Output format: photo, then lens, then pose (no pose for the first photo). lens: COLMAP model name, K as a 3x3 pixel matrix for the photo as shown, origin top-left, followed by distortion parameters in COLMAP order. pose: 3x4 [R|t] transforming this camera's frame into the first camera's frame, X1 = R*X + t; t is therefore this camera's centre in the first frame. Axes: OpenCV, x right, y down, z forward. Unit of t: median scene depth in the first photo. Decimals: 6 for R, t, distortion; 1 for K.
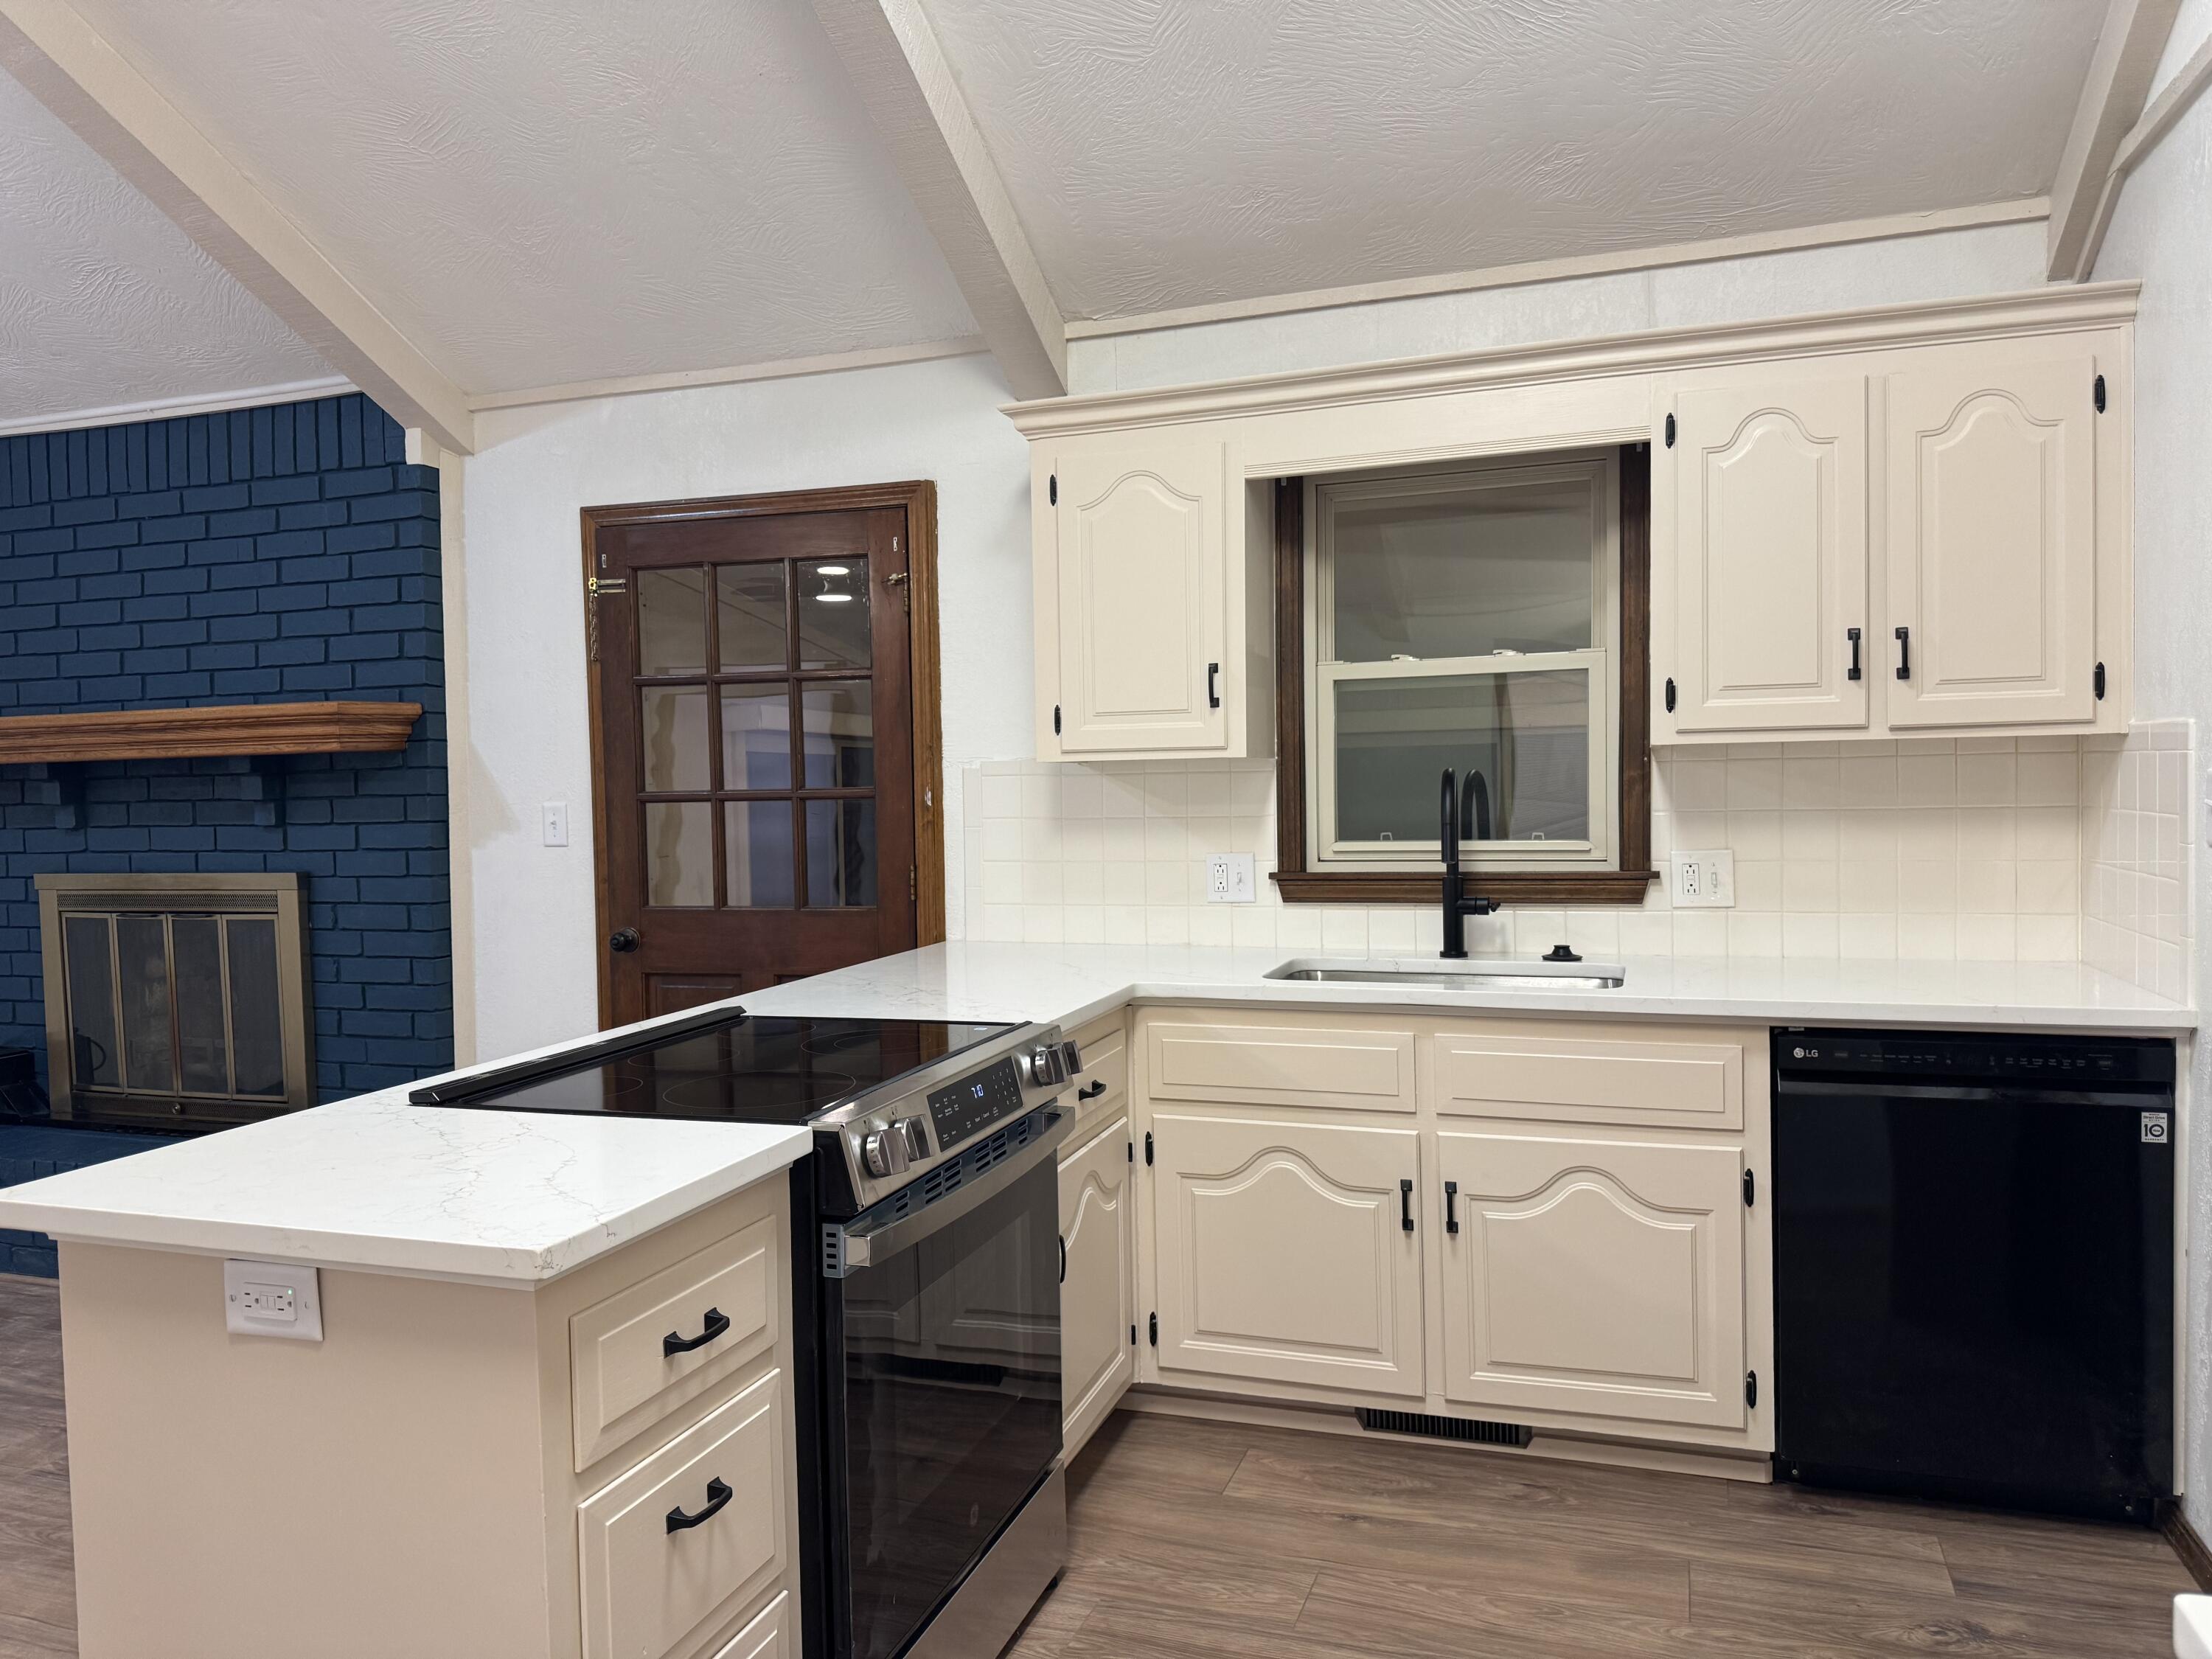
lens RADIAL K [[1563.2, 0, 1106.0], [0, 1563.2, 829.5], [0, 0, 1]] dist [0.074798, -0.087319]
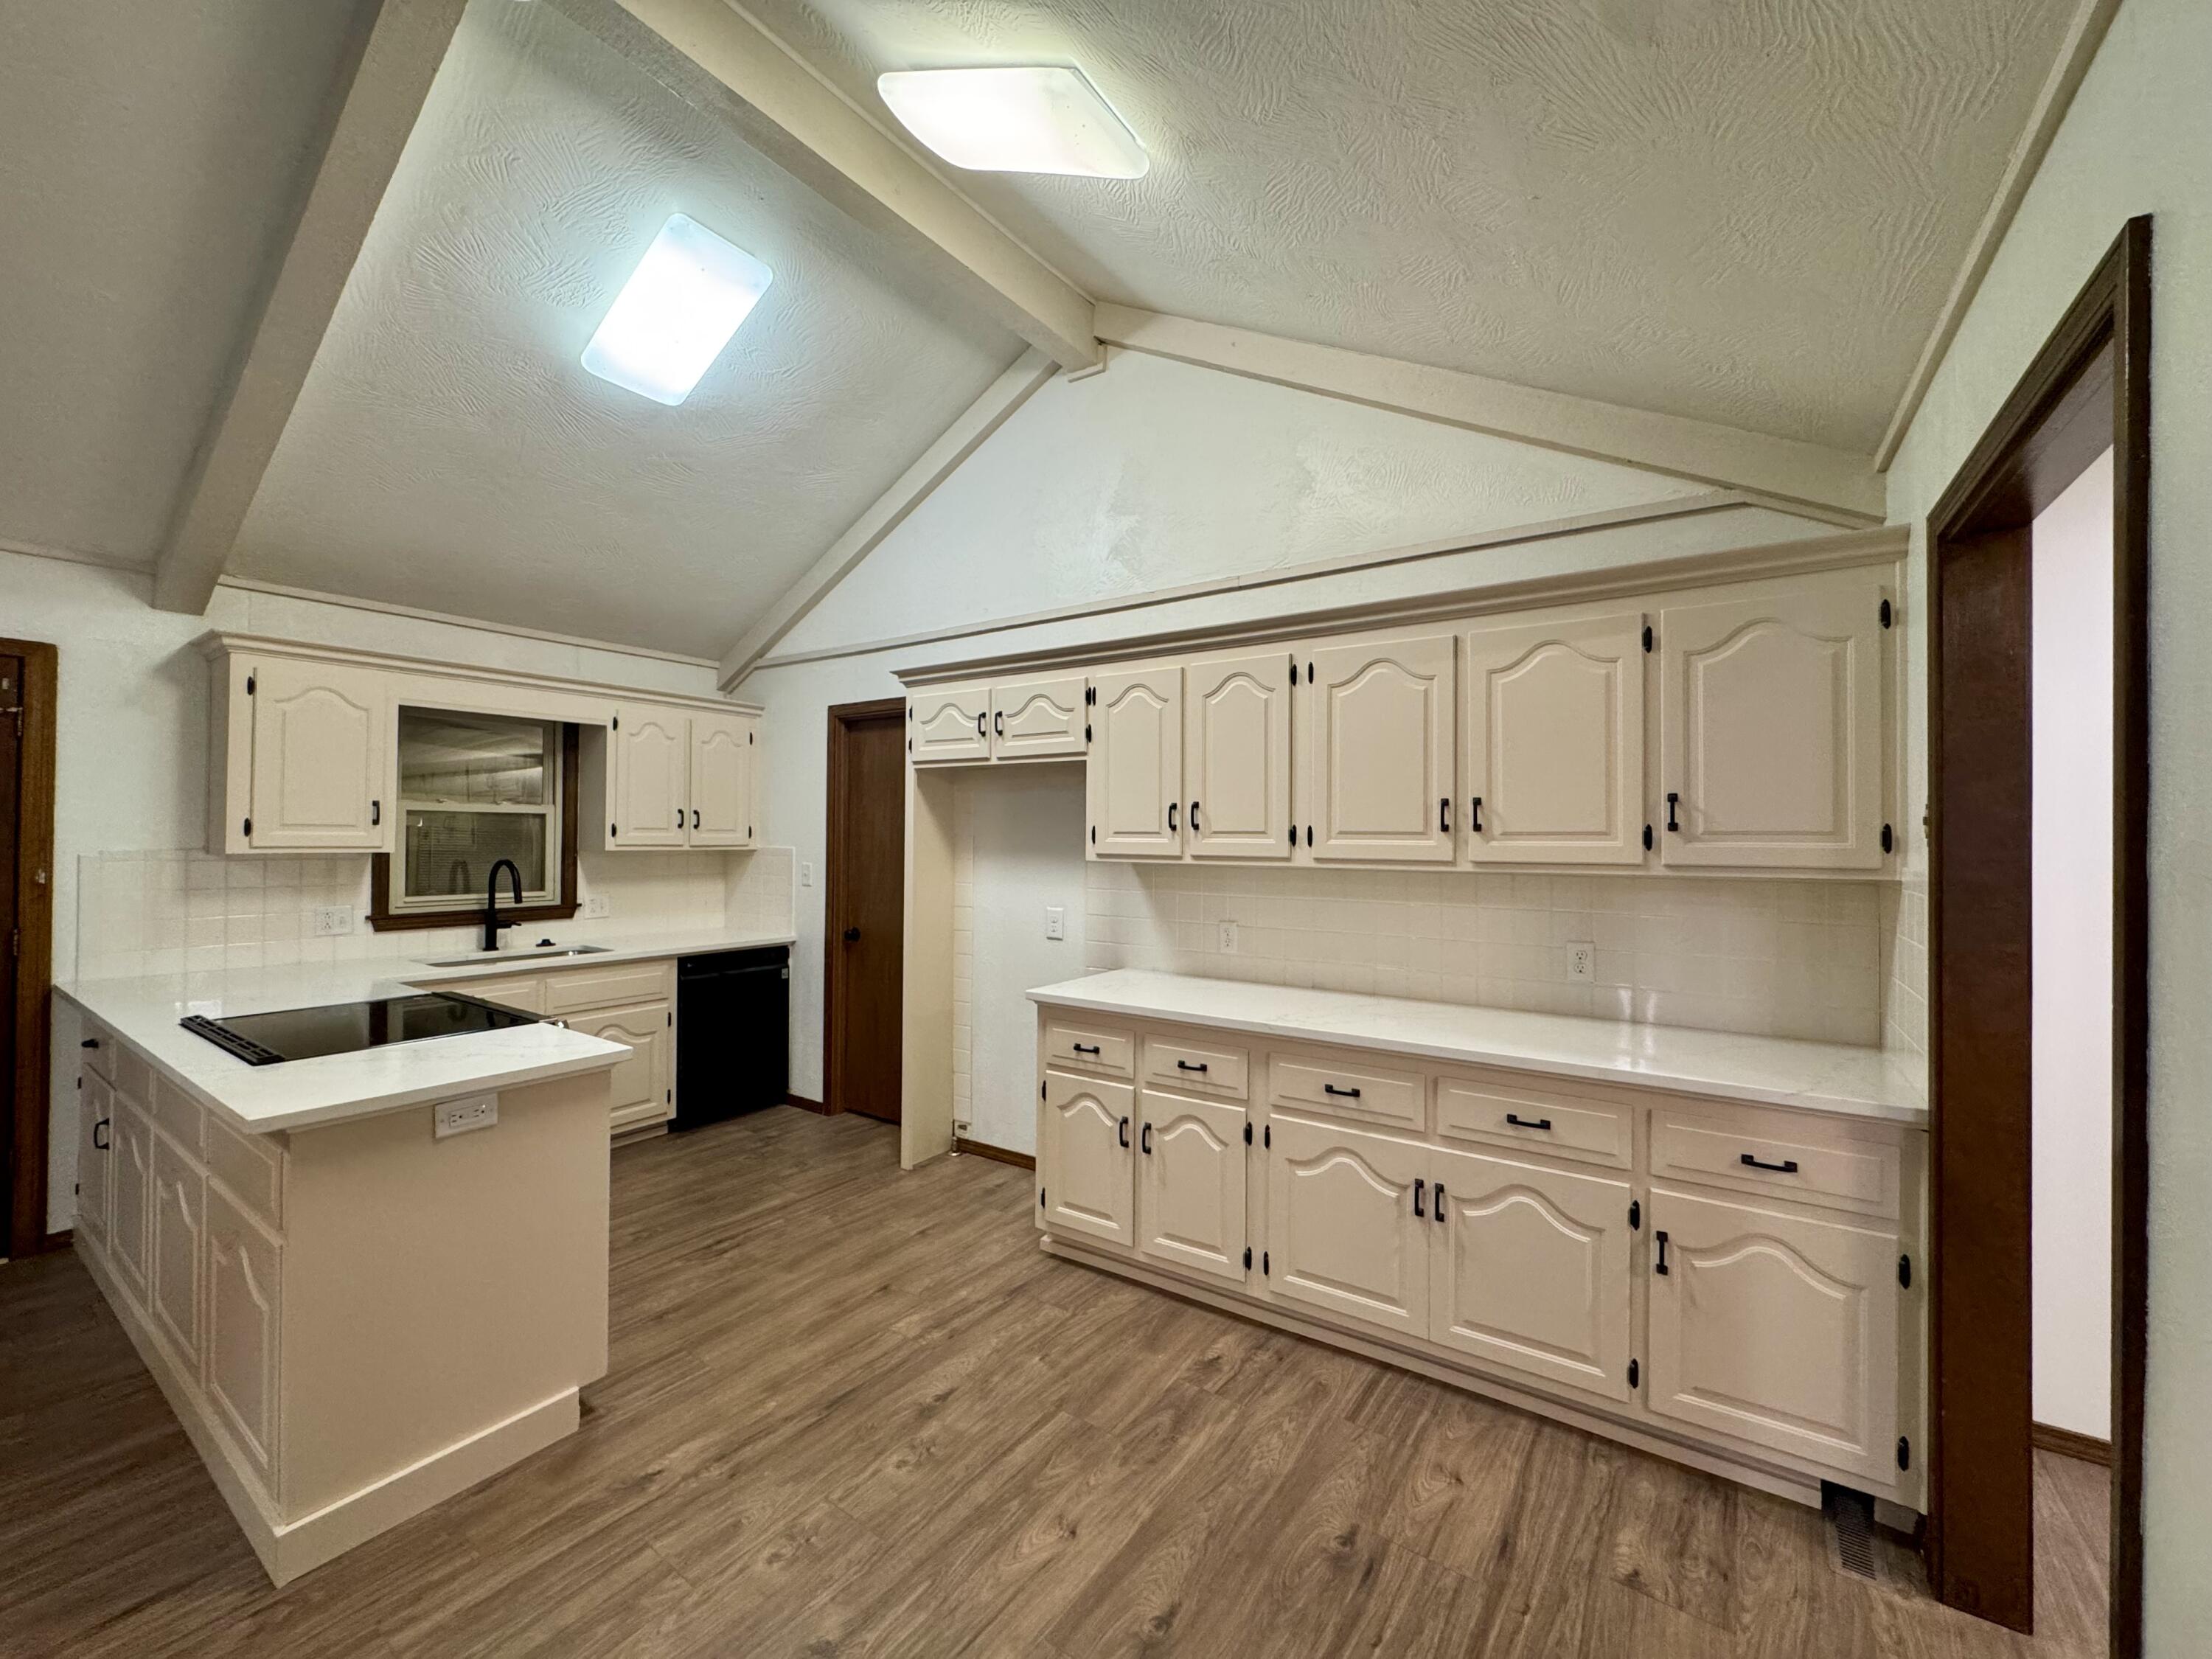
lens RADIAL K [[883.8, 0, 1106.1], [0, 883.8, 824.4], [0, 0, 1]] dist [-0.002054, -0.000556]
pose [[0.272171, 0.037603, 0.961514, -0.682400], [0.018908, 0.998834, -0.044414, -0.016989], [-0.962063, 0.030268, 0.271142, -0.095114]]
